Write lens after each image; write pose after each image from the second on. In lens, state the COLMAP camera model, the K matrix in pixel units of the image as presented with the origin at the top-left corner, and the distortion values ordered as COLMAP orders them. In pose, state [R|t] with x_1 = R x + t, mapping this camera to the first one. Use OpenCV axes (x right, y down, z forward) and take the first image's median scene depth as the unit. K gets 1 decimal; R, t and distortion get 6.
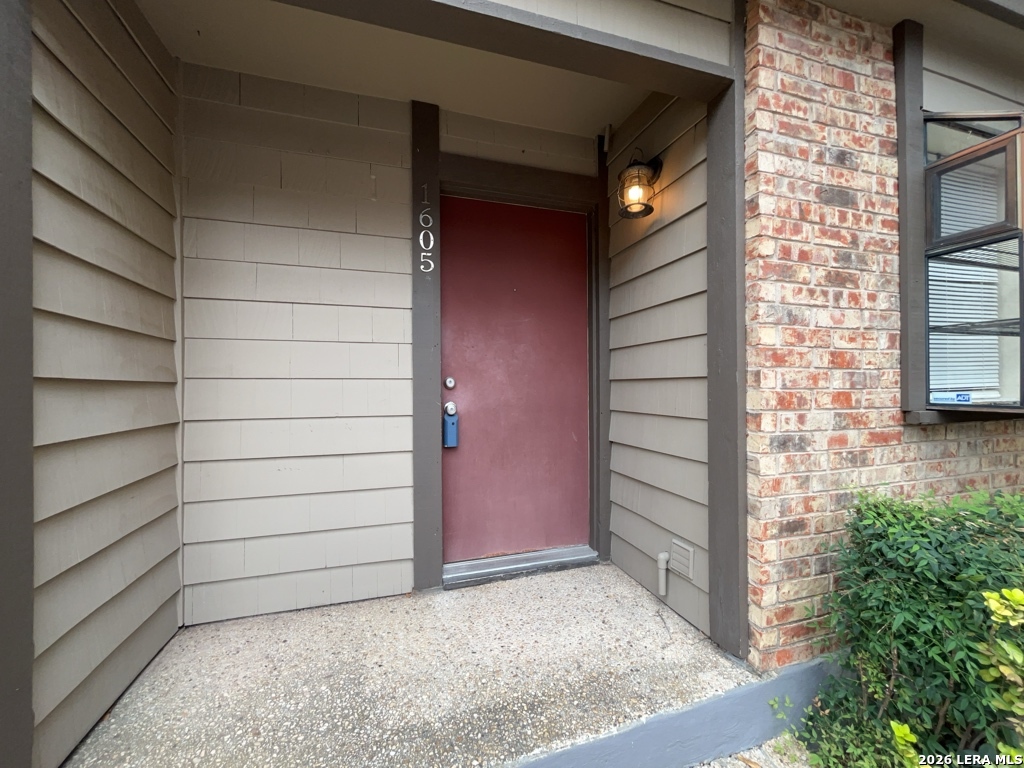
lens RADIAL K [[413.8, 0, 515.0], [0, 413.8, 385.5], [0, 0, 1]] dist [-0.002526, -0.000131]
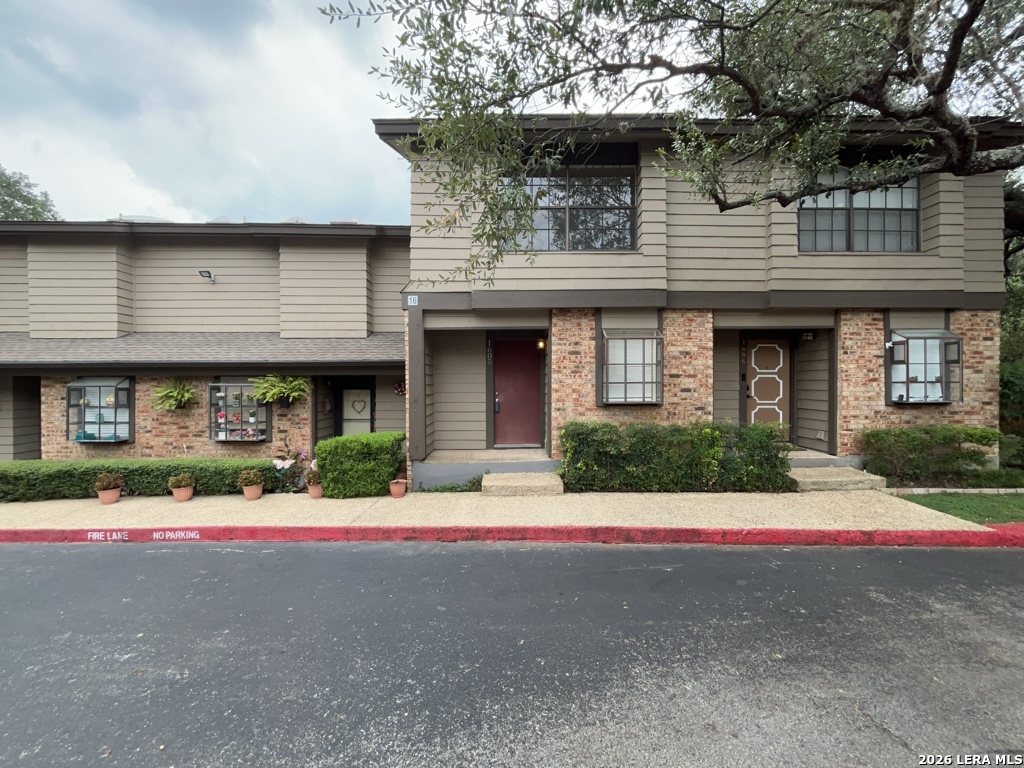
lens RADIAL K [[413.8, 0, 515.0], [0, 413.8, 385.5], [0, 0, 1]] dist [-0.002526, -0.000131]
pose [[0.956885, 0.005647, -0.290414, 1.399100], [-0.001802, 0.999907, 0.013504, -0.168897], [0.290463, -0.012399, 0.956806, -3.218301]]
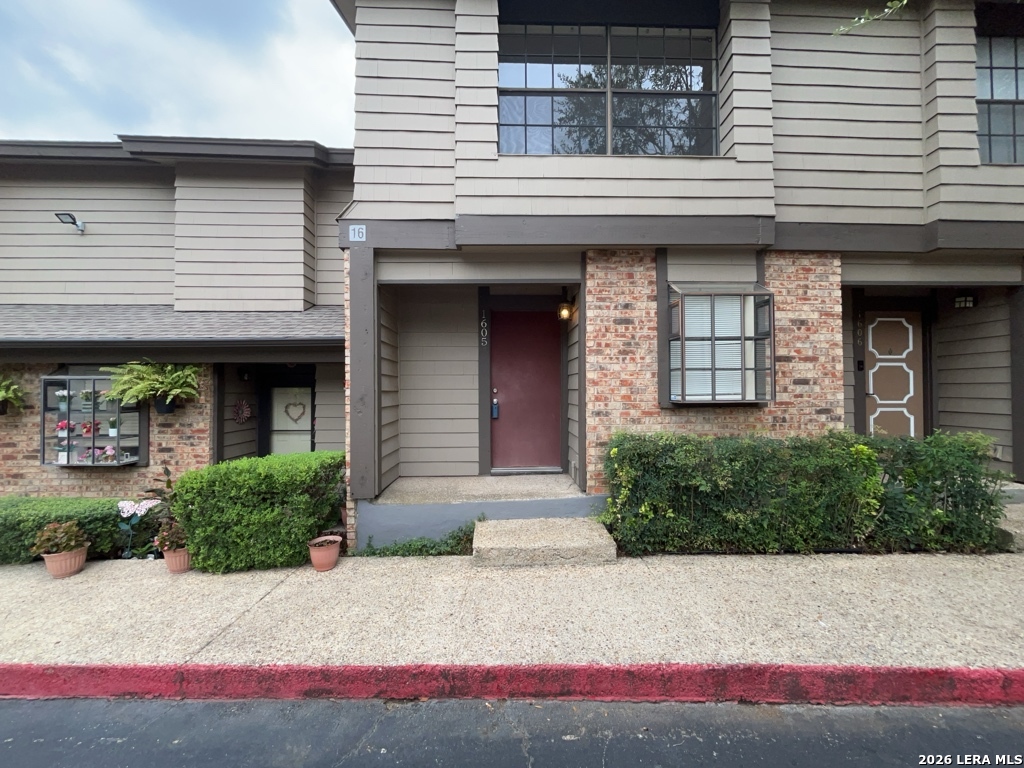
lens RADIAL K [[413.8, 0, 515.0], [0, 413.8, 385.5], [0, 0, 1]] dist [-0.002526, -0.000131]
pose [[0.964029, -0.002445, -0.265785, 0.788897], [0.000693, 0.999977, -0.006683, -0.027748], [0.265795, 0.006259, 0.964009, -1.689713]]
